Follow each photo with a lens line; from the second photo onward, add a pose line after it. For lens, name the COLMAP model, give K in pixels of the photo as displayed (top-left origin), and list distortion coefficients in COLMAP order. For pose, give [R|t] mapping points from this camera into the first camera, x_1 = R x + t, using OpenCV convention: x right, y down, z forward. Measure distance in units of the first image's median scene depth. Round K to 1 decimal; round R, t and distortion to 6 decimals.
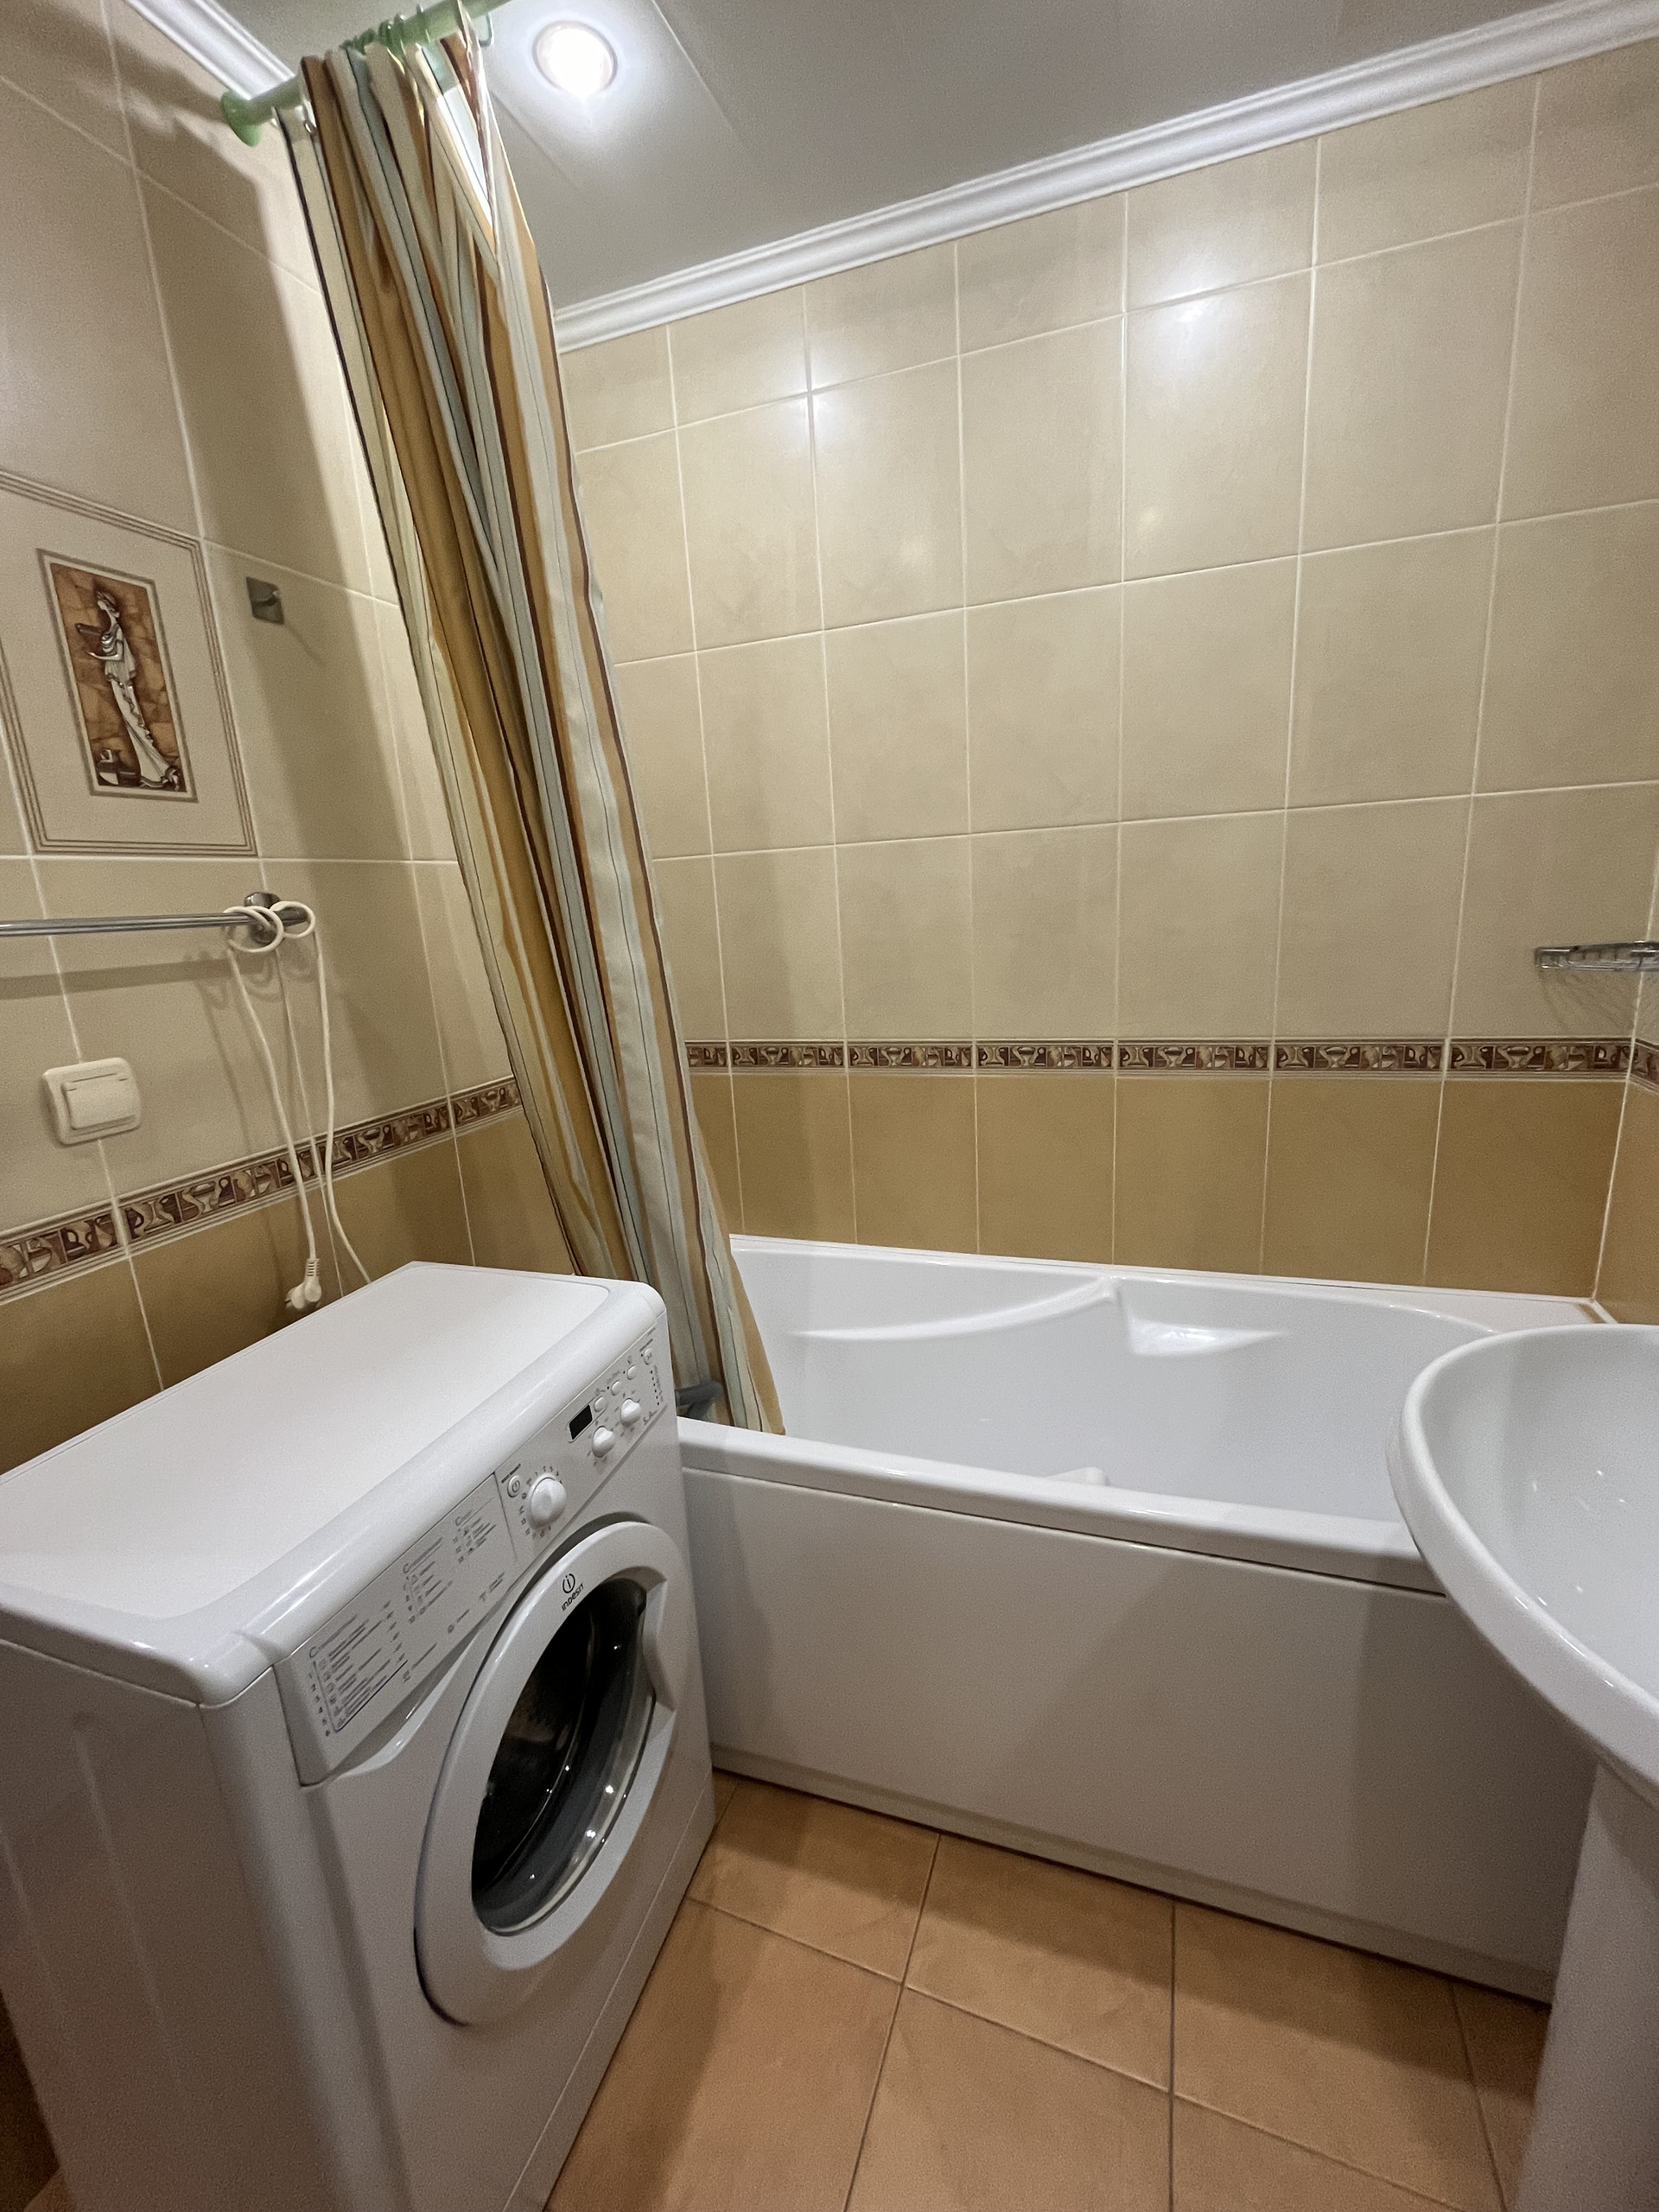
lens RADIAL K [[893.9, 0, 828.9], [0, 893.9, 1101.5], [0, 0, 1]] dist [-0.003244, 0.000018]
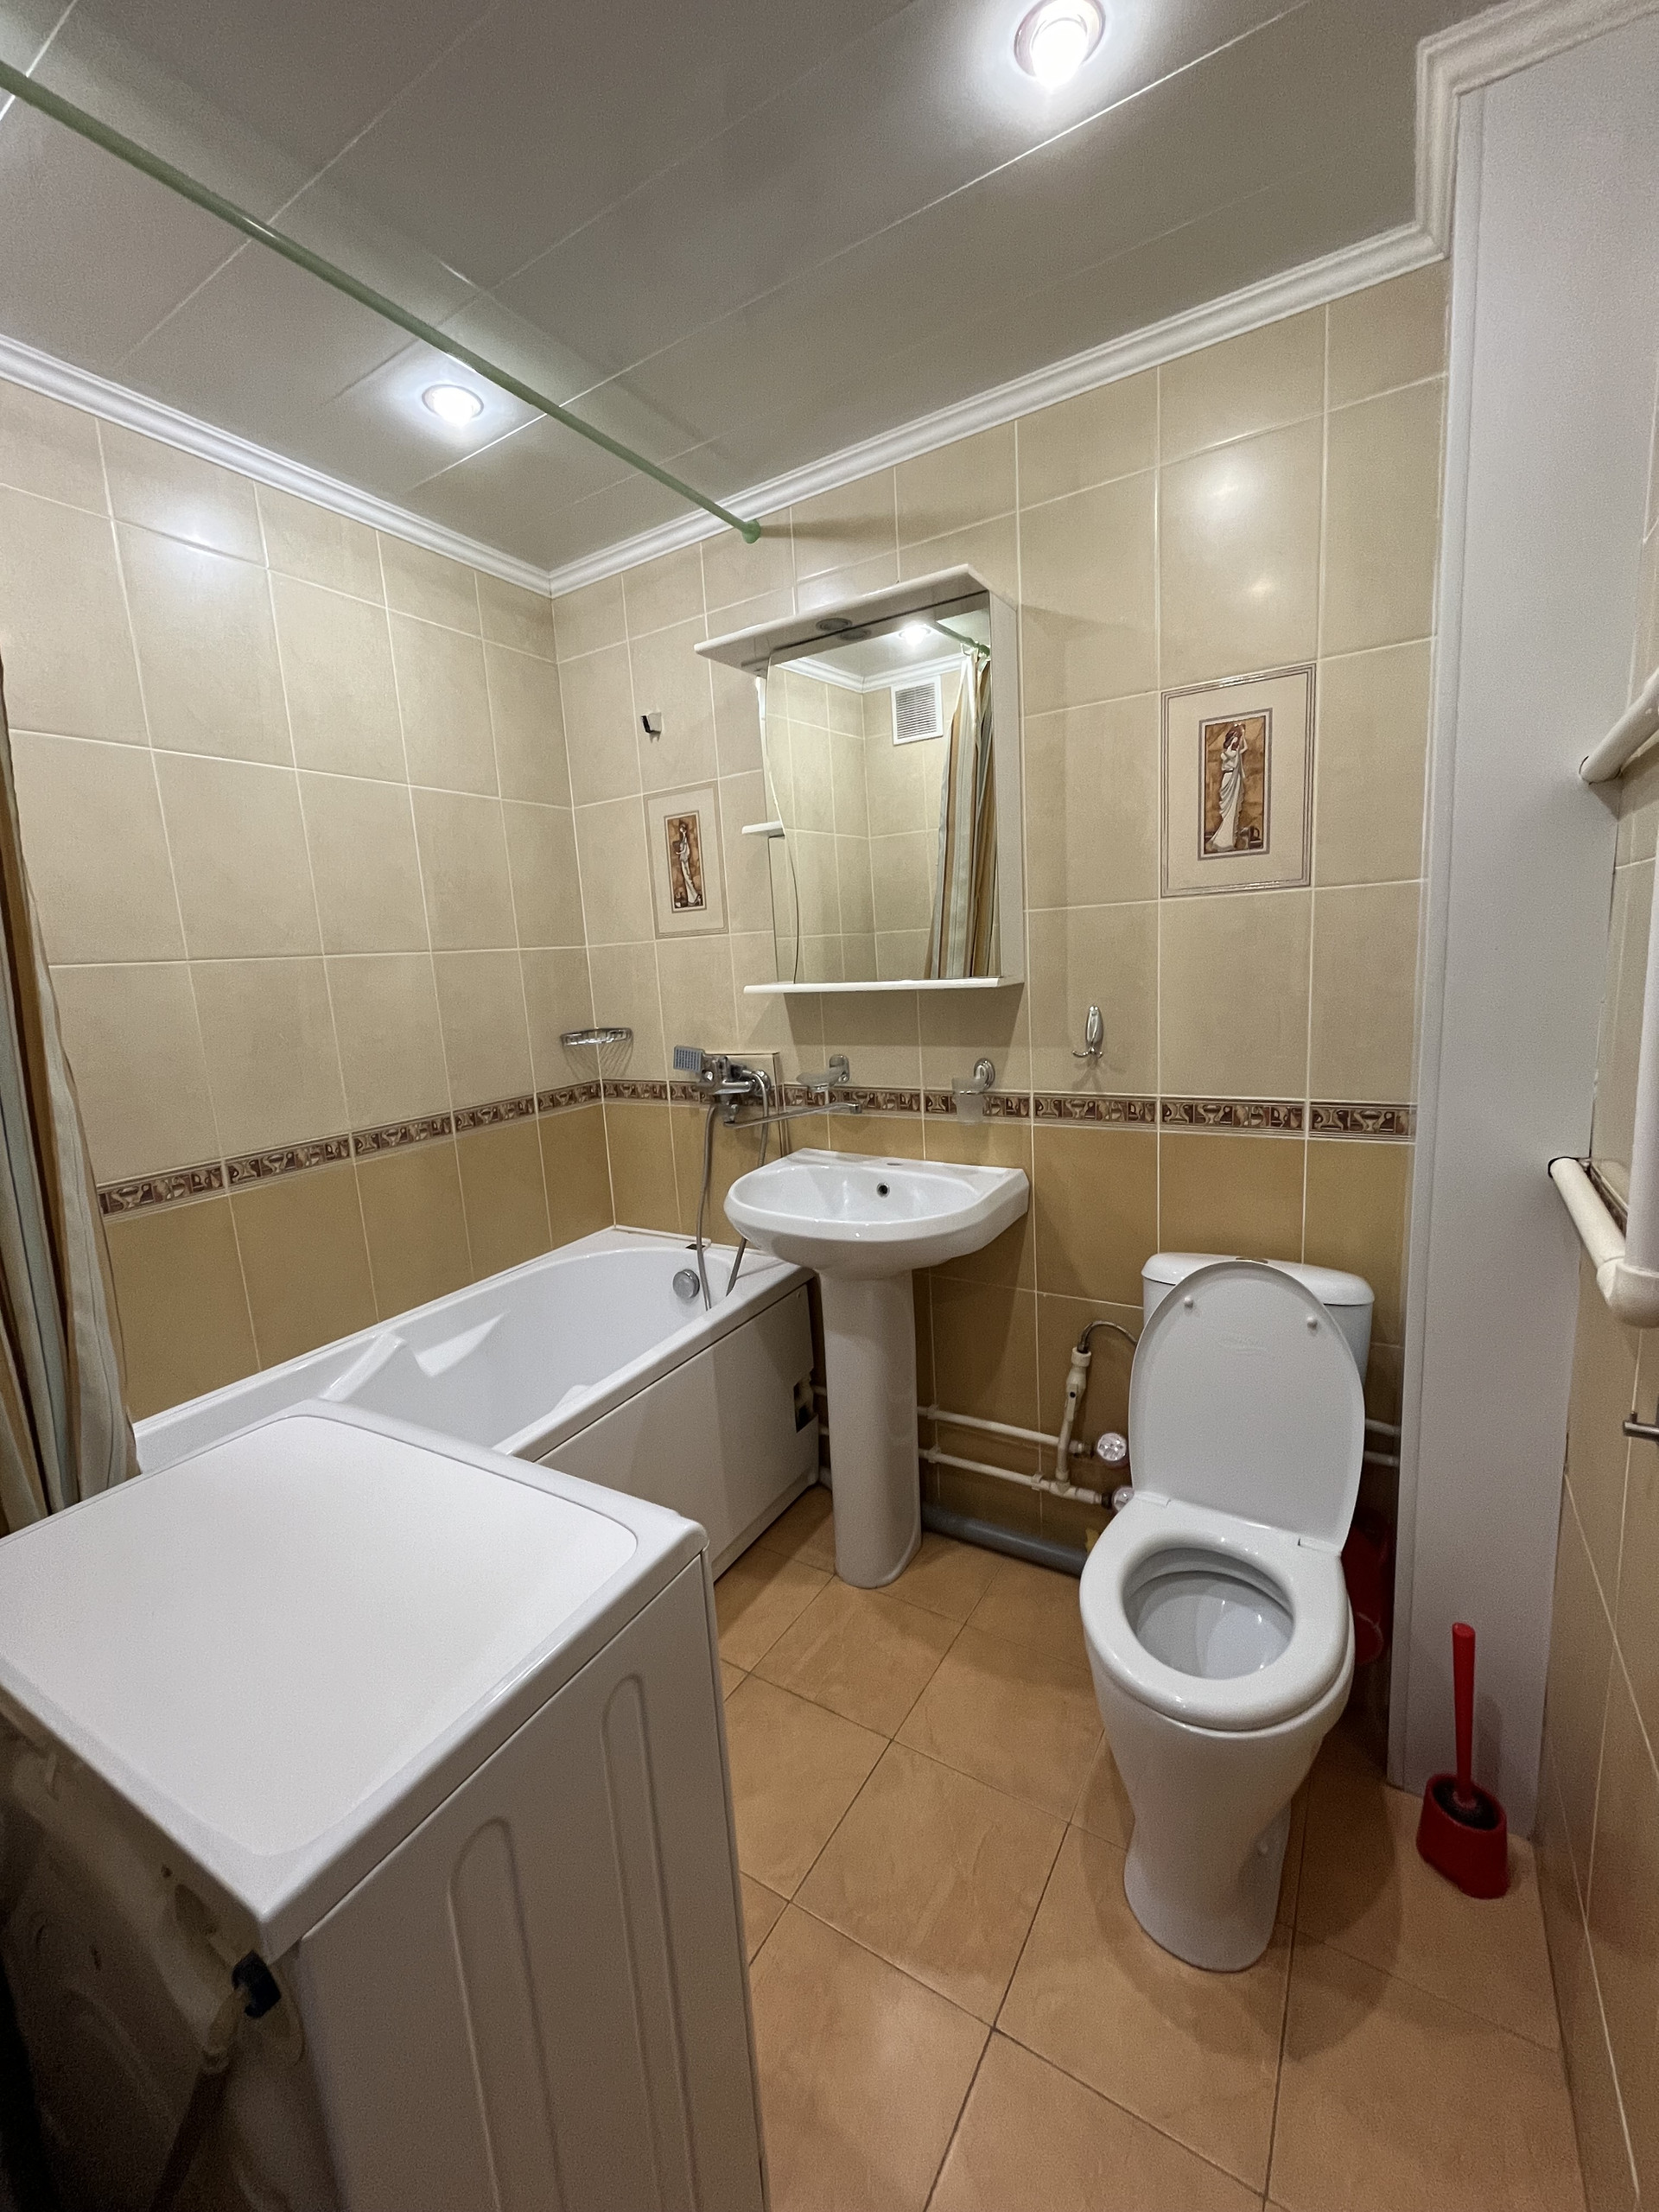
lens RADIAL K [[893.9, 0, 828.9], [0, 893.9, 1101.5], [0, 0, 1]] dist [-0.003244, 0.000018]
pose [[0.182353, -0.112207, 0.976810, -0.779554], [0.269953, 0.961003, 0.059996, -0.007965], [-0.945449, 0.252752, 0.205532, 0.149871]]
